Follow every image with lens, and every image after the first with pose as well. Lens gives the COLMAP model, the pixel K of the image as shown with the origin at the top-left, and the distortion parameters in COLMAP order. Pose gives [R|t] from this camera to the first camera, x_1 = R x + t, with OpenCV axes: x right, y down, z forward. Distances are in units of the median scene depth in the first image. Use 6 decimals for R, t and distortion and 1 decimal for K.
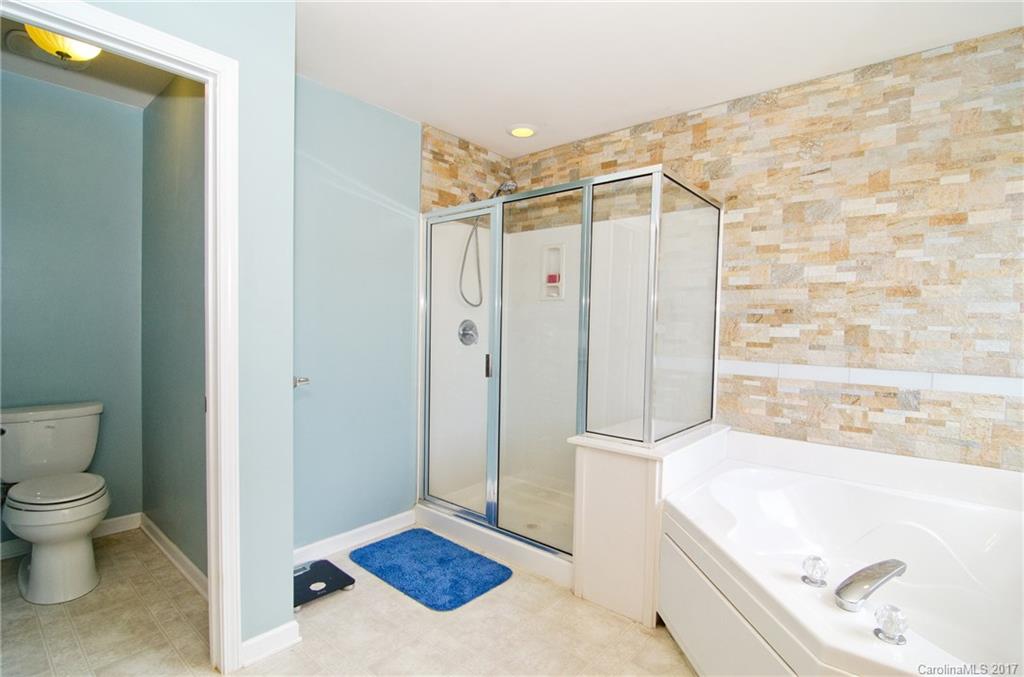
lens RADIAL K [[493.2, 0, 506.7], [0, 493.2, 343.5], [0, 0, 1]] dist [-0.018191, -0.004888]
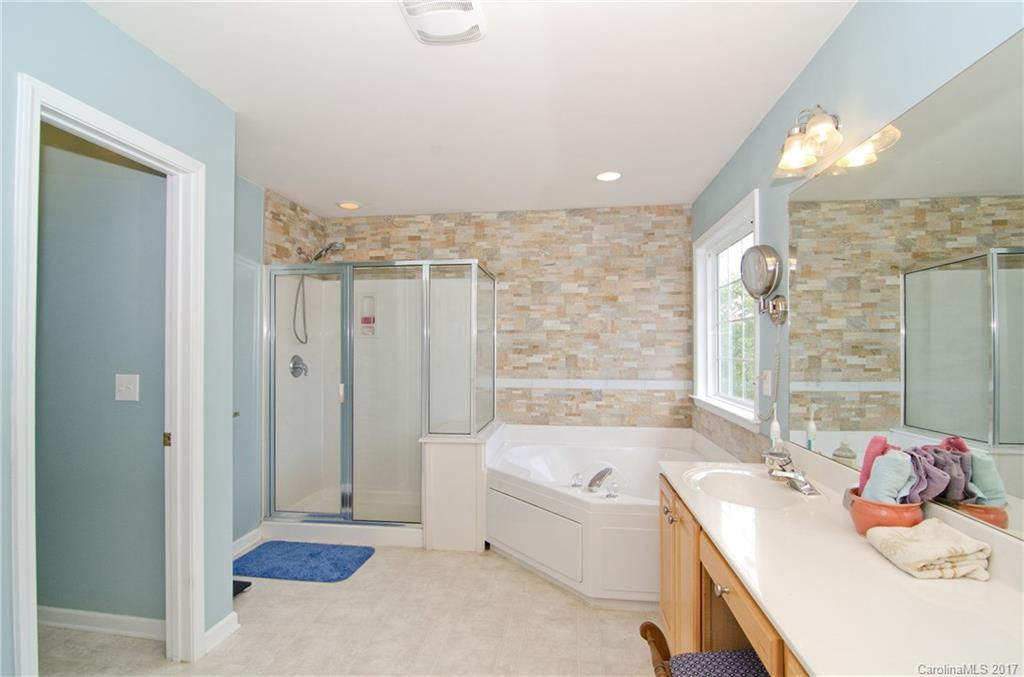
lens RADIAL K [[493.2, 0, 512.2], [0, 493.2, 341.8], [0, 0, 1]] dist [-0.018191, -0.004888]
pose [[0.832175, -0.011426, 0.554395, -0.409753], [0.037490, 0.998659, -0.035692, -0.026950], [-0.553244, 0.050486, 0.831488, -0.331537]]
